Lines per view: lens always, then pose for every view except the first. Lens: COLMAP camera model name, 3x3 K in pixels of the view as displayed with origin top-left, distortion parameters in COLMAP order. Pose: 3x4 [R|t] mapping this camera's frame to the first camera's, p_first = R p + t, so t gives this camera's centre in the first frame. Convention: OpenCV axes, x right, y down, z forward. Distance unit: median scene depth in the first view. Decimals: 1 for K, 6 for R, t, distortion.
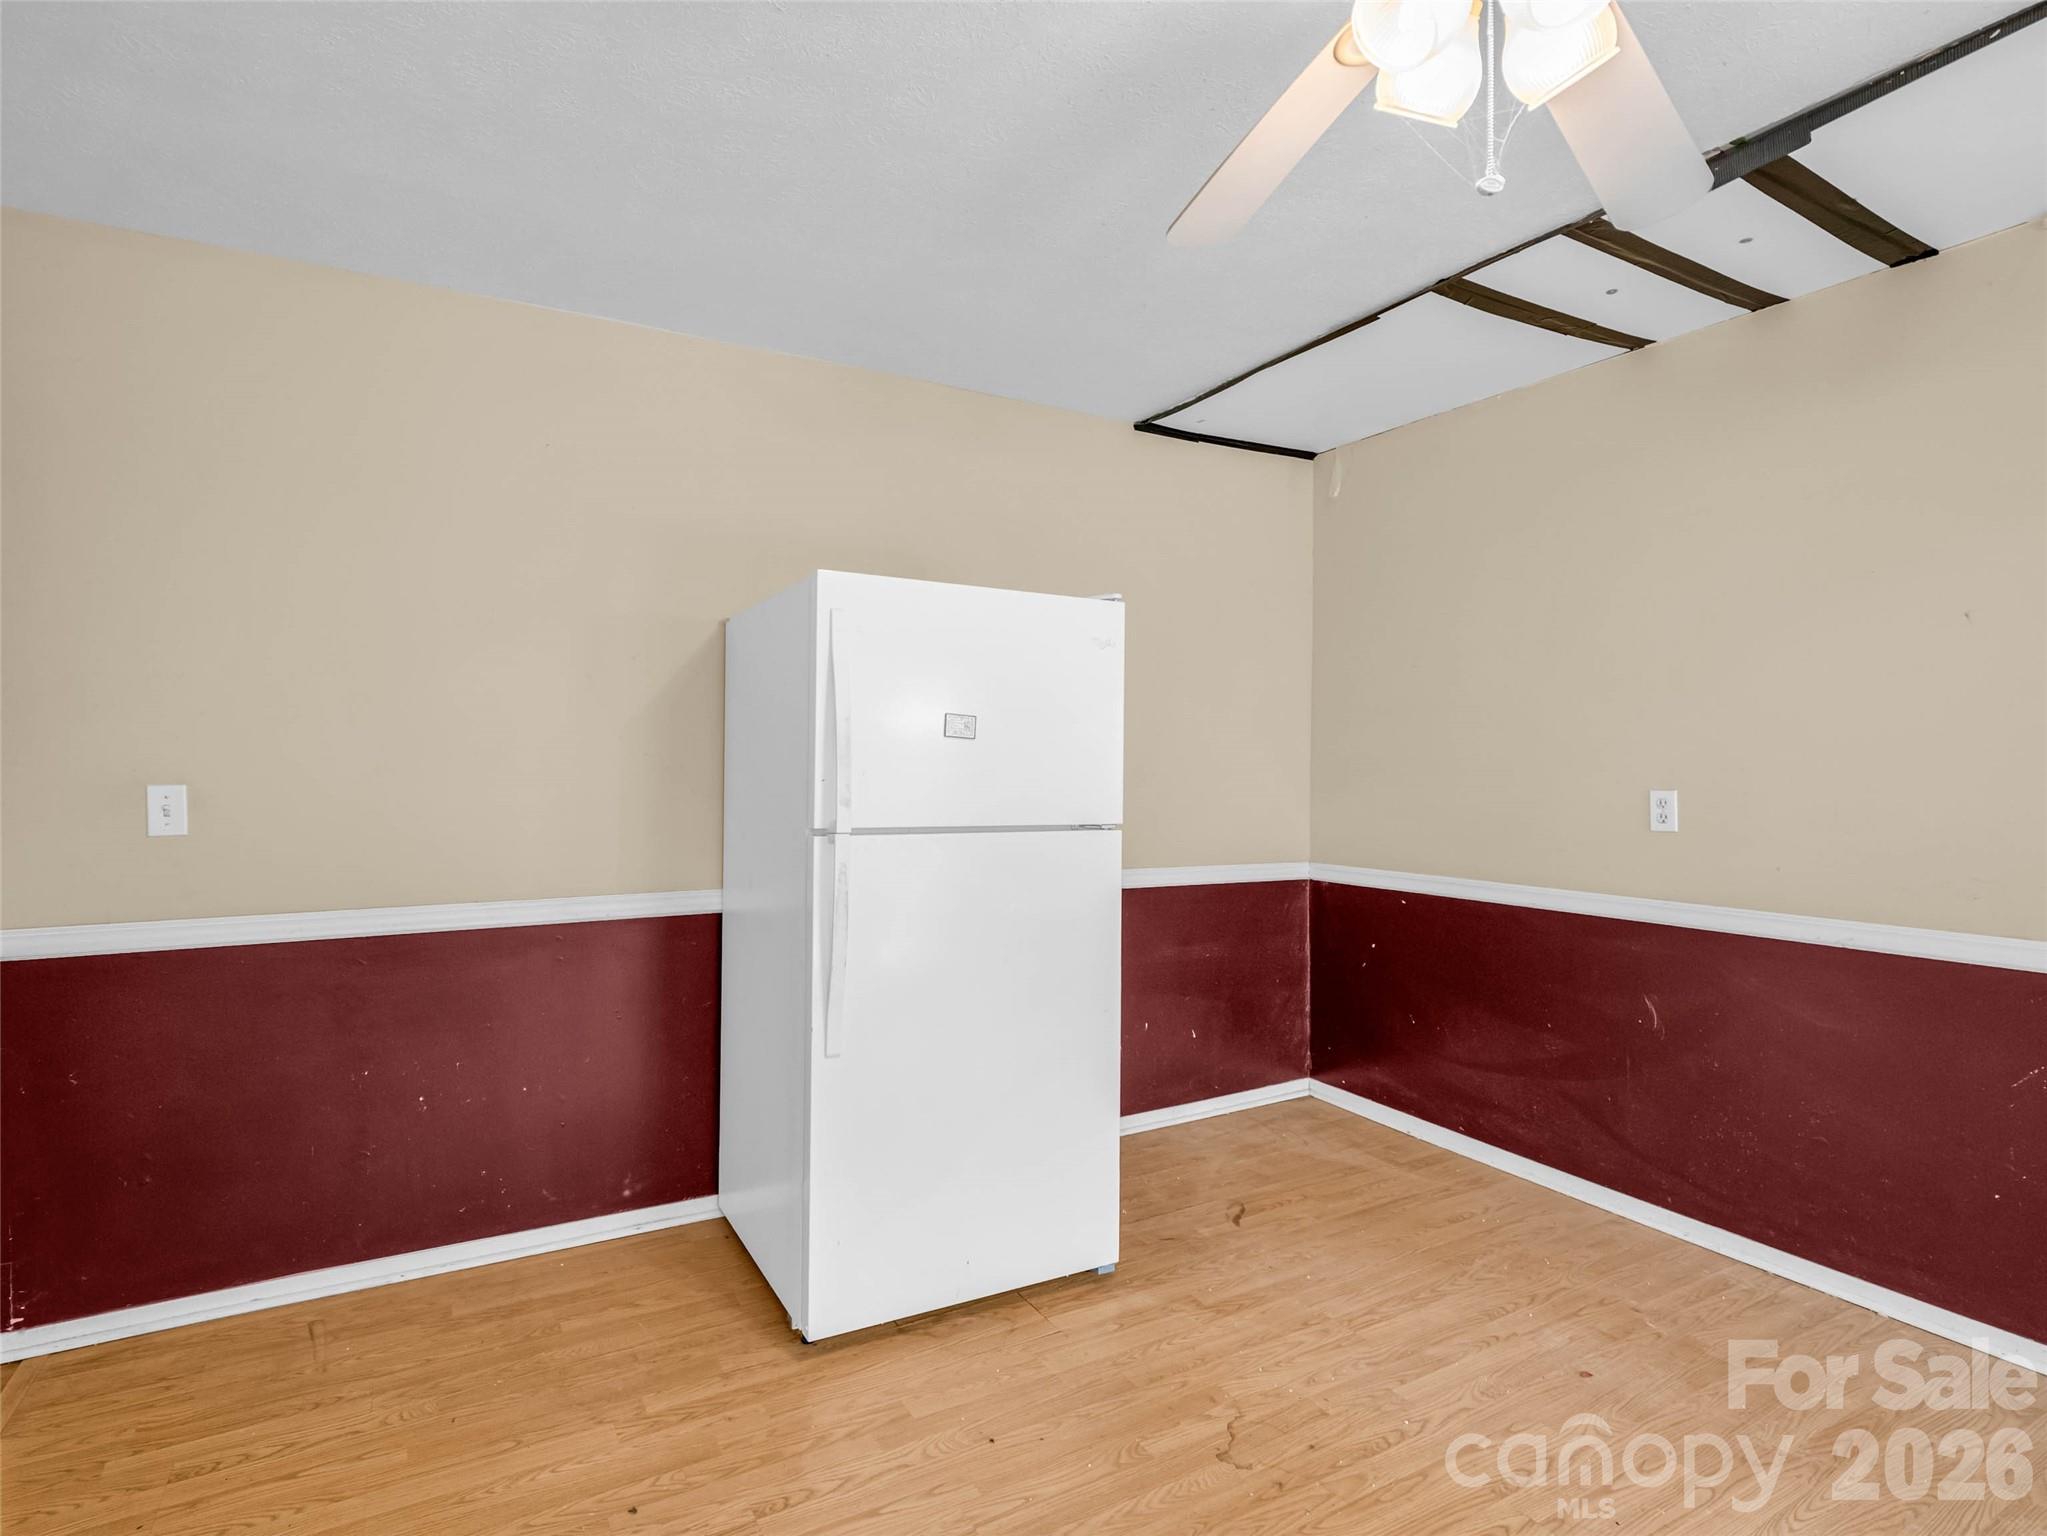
lens RADIAL K [[1016.8, 0, 1002.4], [0, 1016.8, 763.9], [0, 0, 1]] dist [-0.010175, -0.001688]
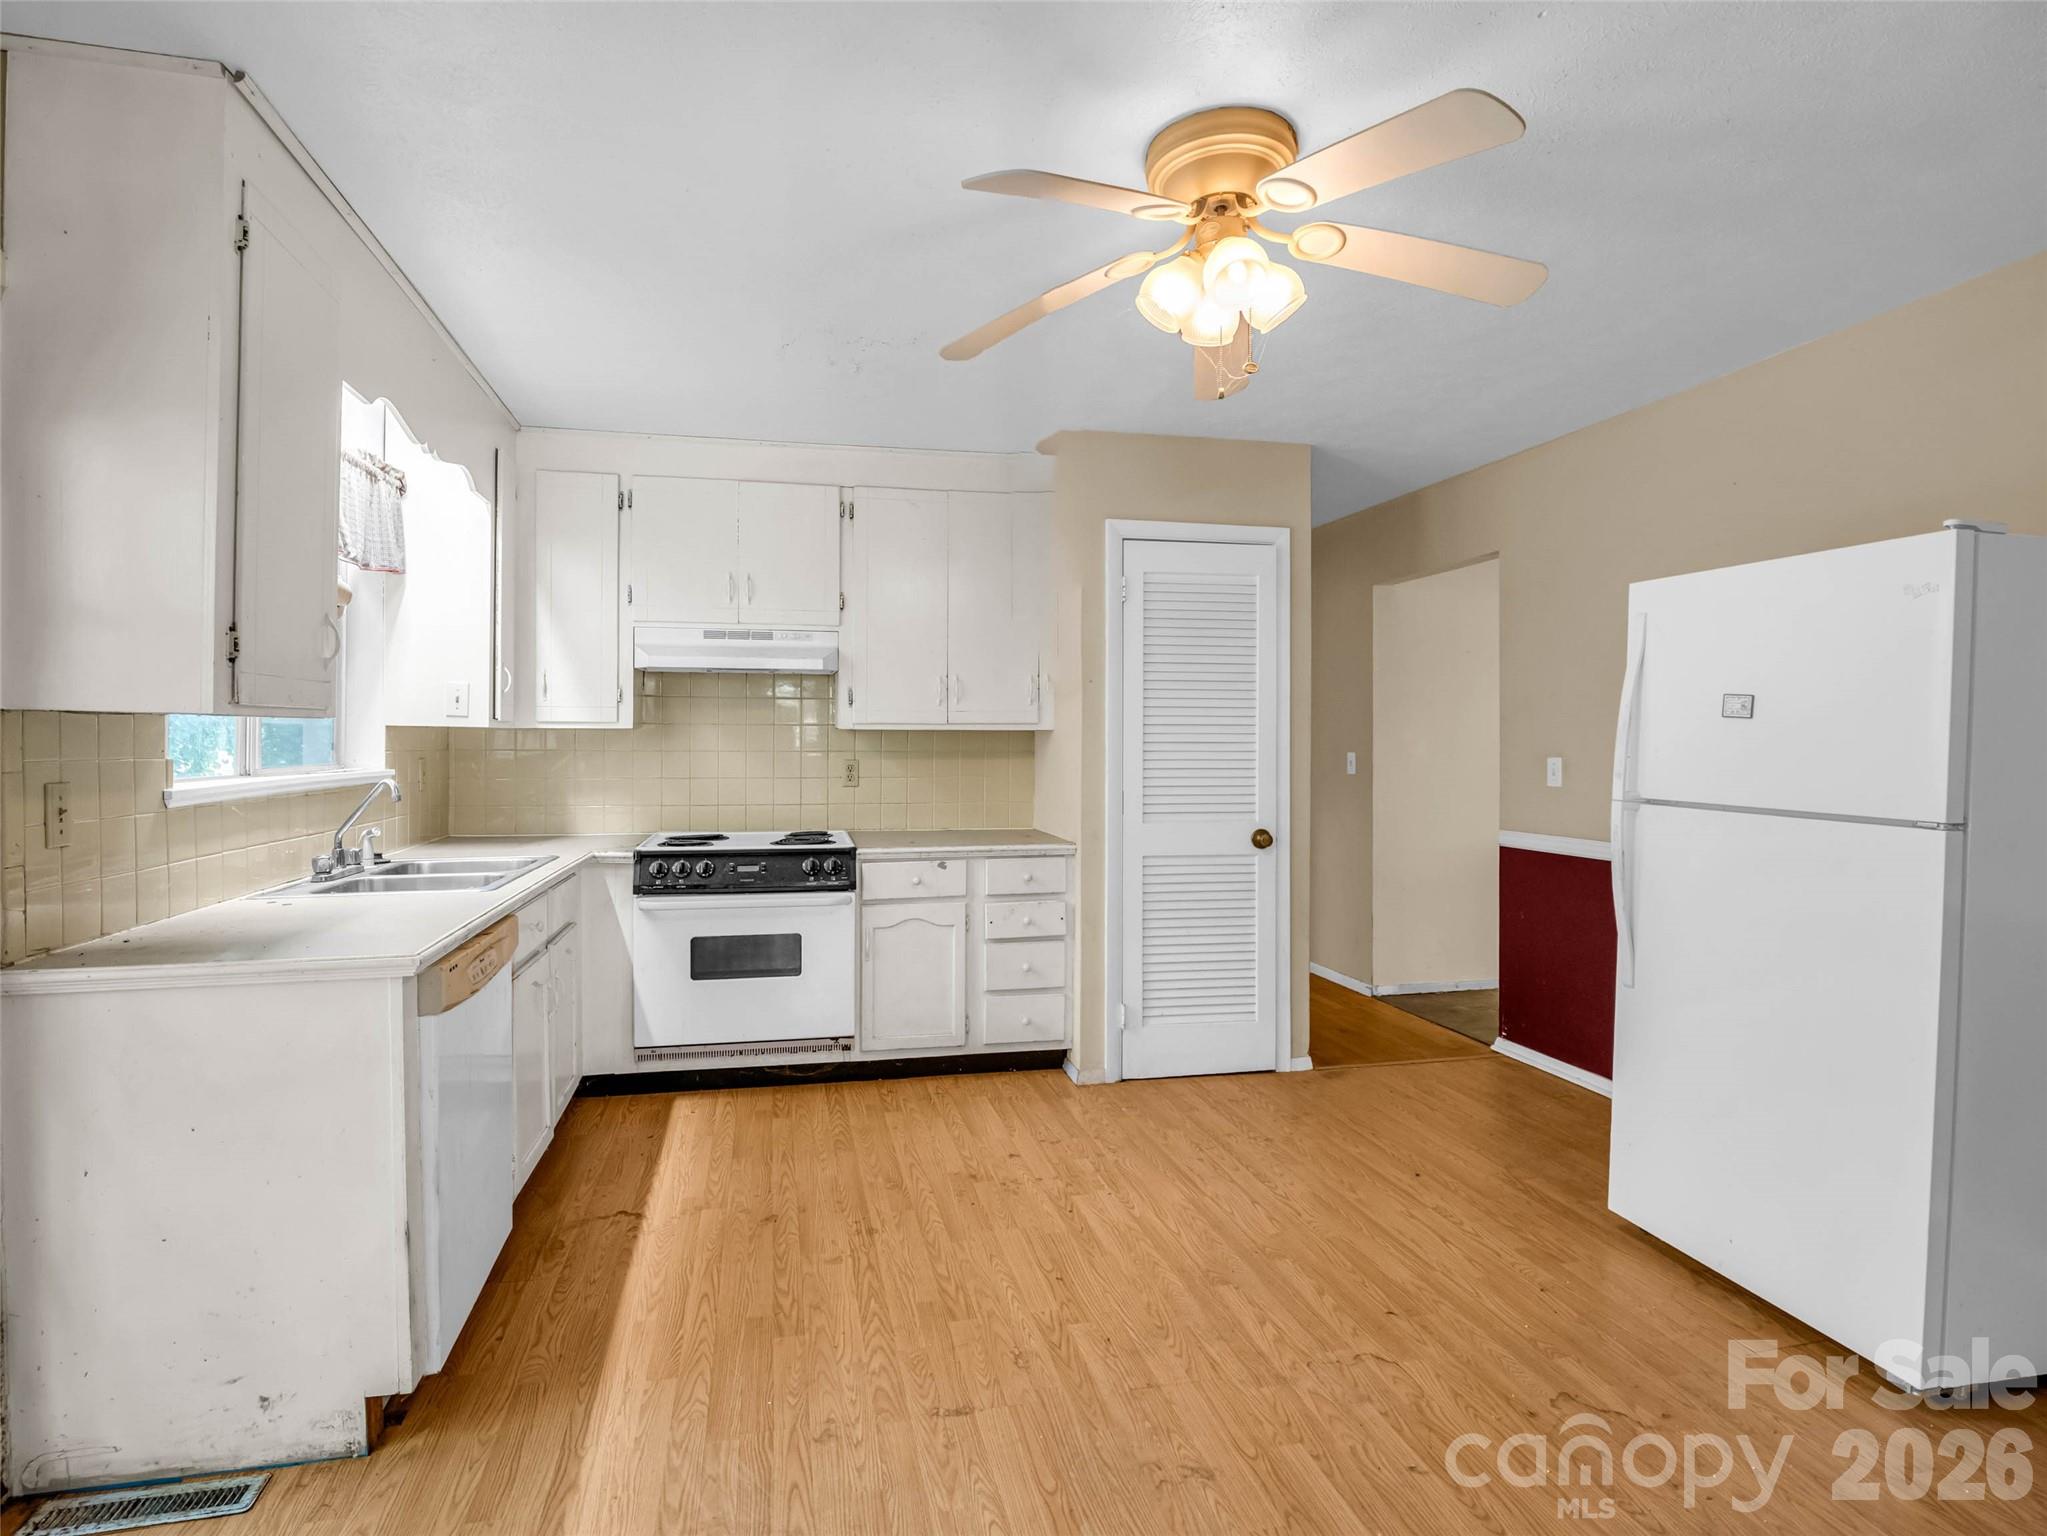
lens RADIAL K [[1053.5, 0, 1010.5], [0, 1053.5, 762.7], [0, 0, 1]] dist [0.003856, 0.000180]
pose [[-0.265470, 0.015689, -0.963991, 1.217325], [-0.001872, 0.999857, 0.016789, 0.002302], [0.964117, 0.006261, -0.265403, 0.618978]]
